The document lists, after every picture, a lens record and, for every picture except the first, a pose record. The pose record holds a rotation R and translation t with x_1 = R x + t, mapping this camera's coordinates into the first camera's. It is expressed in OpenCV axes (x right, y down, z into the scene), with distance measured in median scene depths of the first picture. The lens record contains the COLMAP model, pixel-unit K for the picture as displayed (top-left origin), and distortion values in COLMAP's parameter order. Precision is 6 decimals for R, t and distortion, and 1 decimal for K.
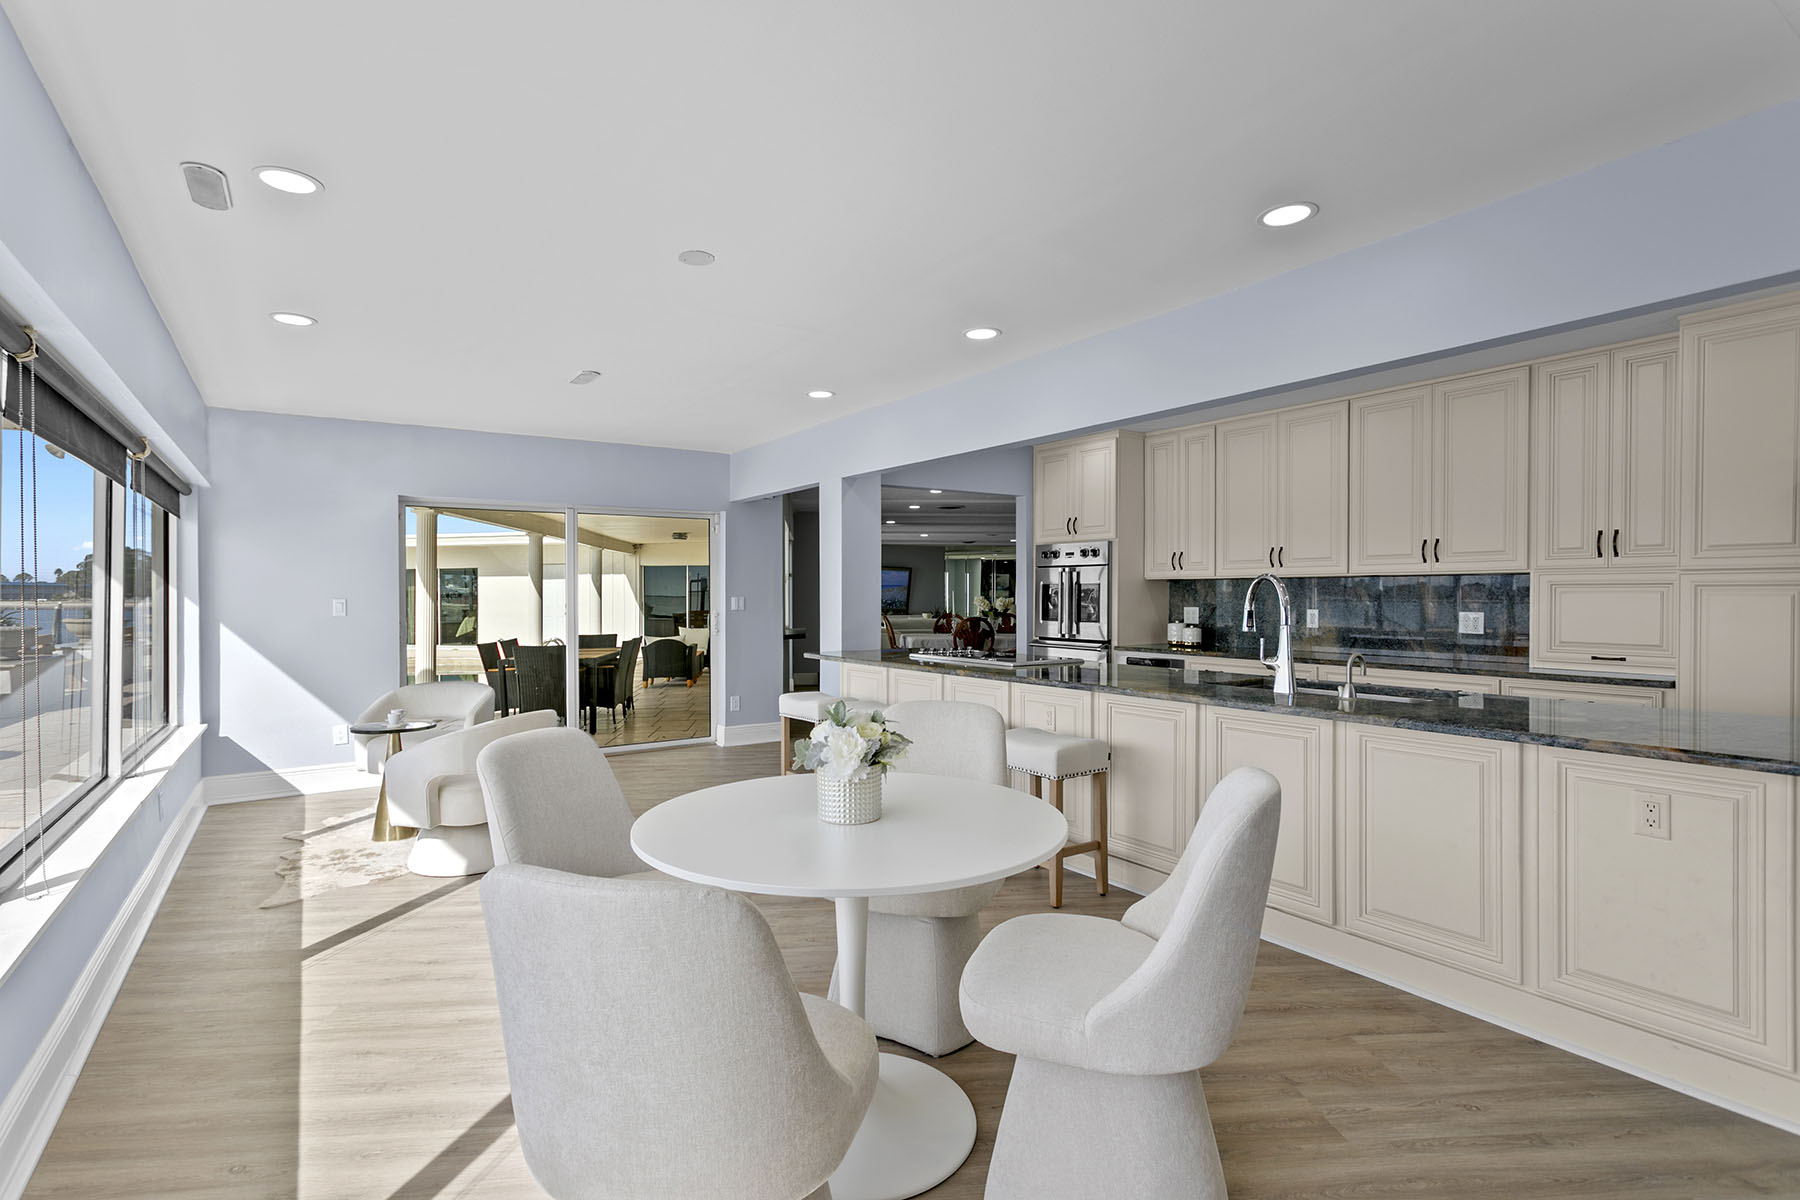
lens RADIAL K [[862.9, 0, 899.7], [0, 862.9, 604.6], [0, 0, 1]] dist [0.005802, 0.001074]
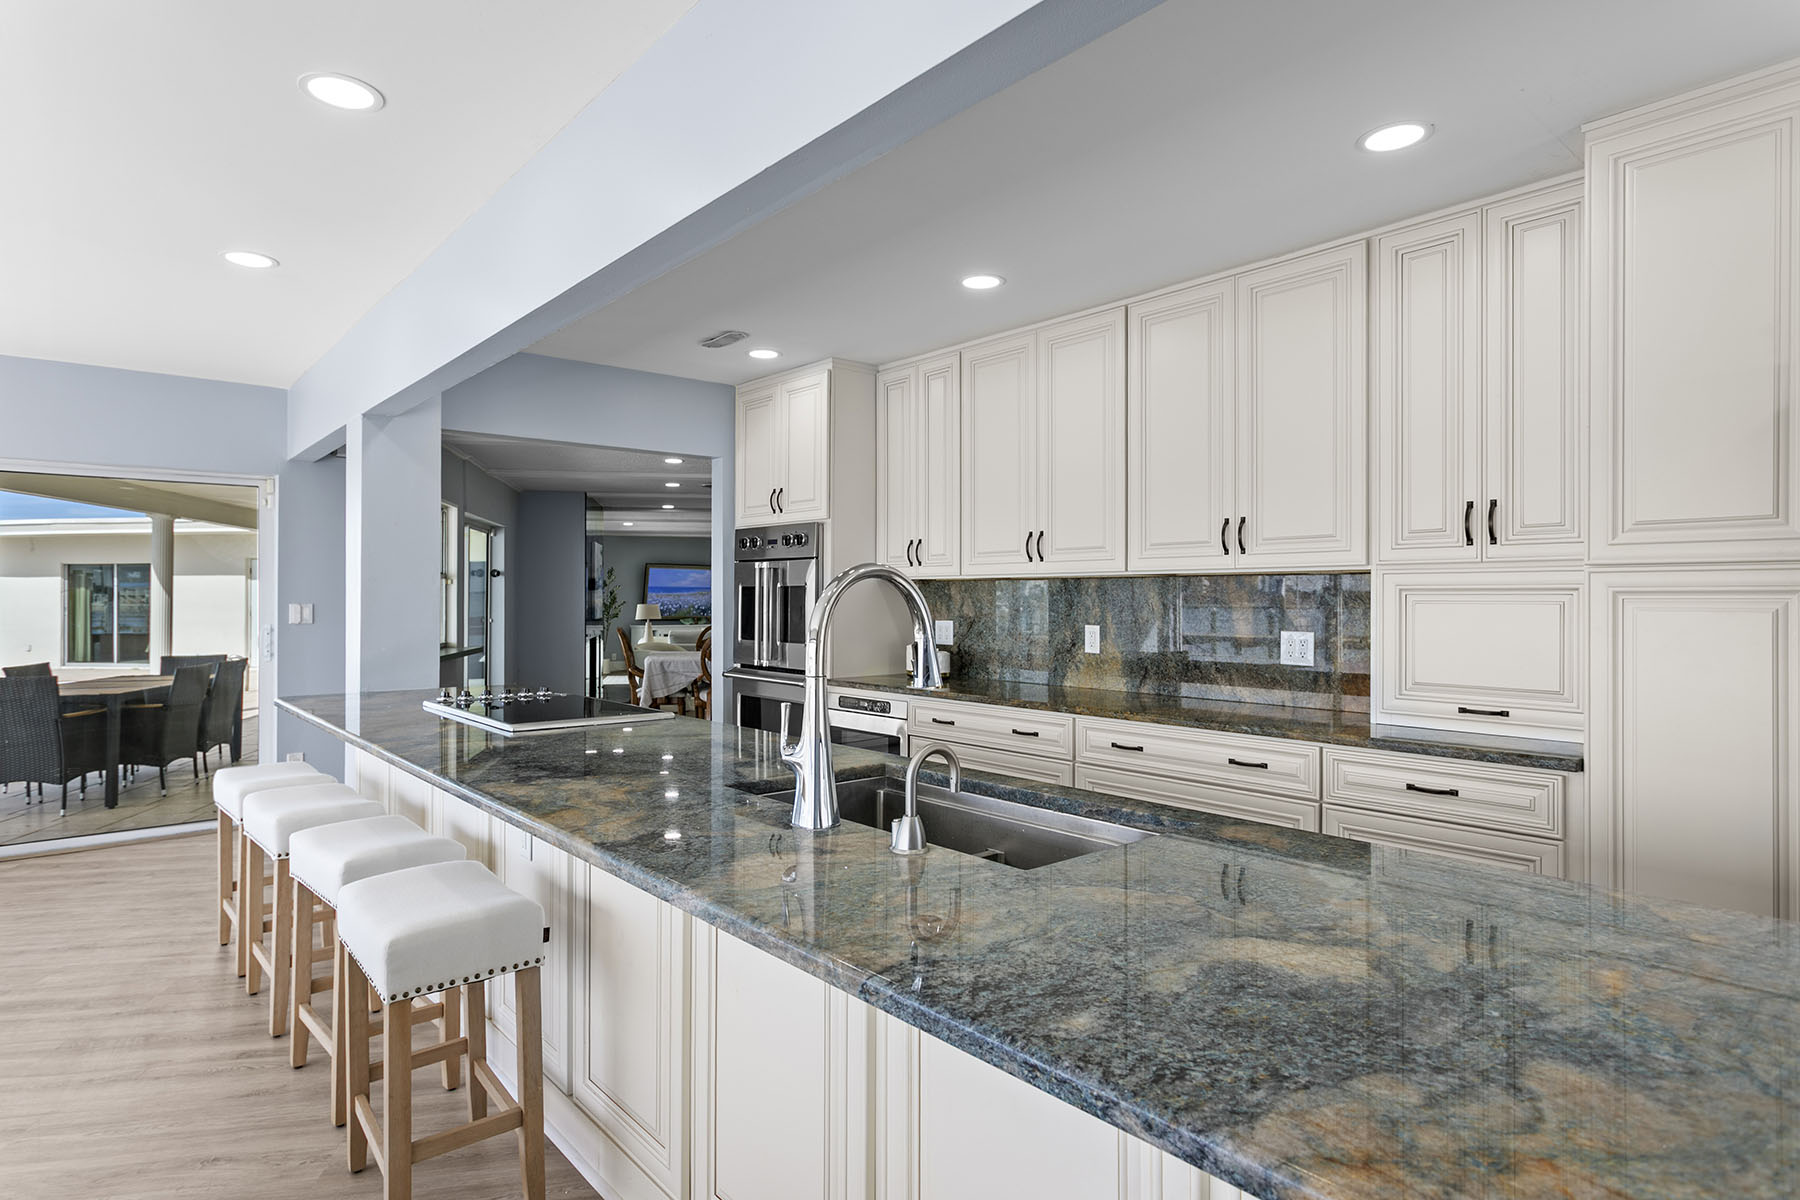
lens RADIAL K [[973.1, 0, 899.0], [0, 973.1, 595.0], [0, 0, 1]] dist [0.006598, 0.001460]
pose [[0.993194, 0.002750, 0.116438, 0.290661], [-0.001014, 0.999887, -0.014969, -0.007746], [-0.116466, 0.014749, 0.993085, 0.322655]]
